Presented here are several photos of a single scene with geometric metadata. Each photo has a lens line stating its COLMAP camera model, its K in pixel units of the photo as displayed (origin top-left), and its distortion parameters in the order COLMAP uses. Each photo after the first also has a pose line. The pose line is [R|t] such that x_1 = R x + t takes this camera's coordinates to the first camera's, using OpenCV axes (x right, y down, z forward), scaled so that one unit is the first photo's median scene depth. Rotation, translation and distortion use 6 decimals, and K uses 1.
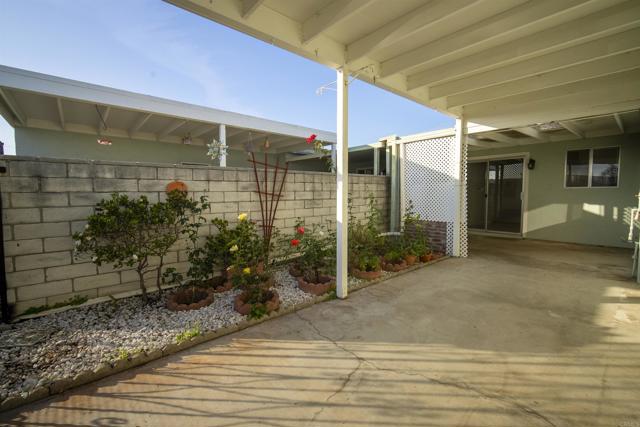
lens RADIAL K [[283.9, 0, 318.8], [0, 283.9, 203.6], [0, 0, 1]] dist [0.000698, 0.000146]
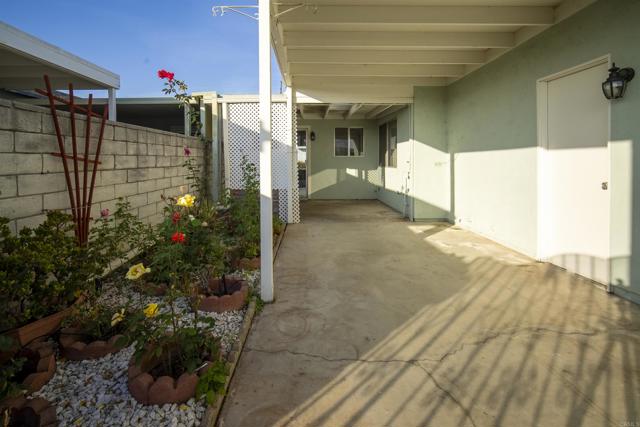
lens RADIAL K [[297.1, 0, 301.9], [0, 297.1, 162.7], [0, 0, 1]] dist [-0.001190, 0.000080]
pose [[0.667531, -0.001316, 0.744581, -0.289422], [0.024867, 0.999480, -0.020527, -0.004150], [-0.744166, 0.032218, 0.667217, 0.278264]]
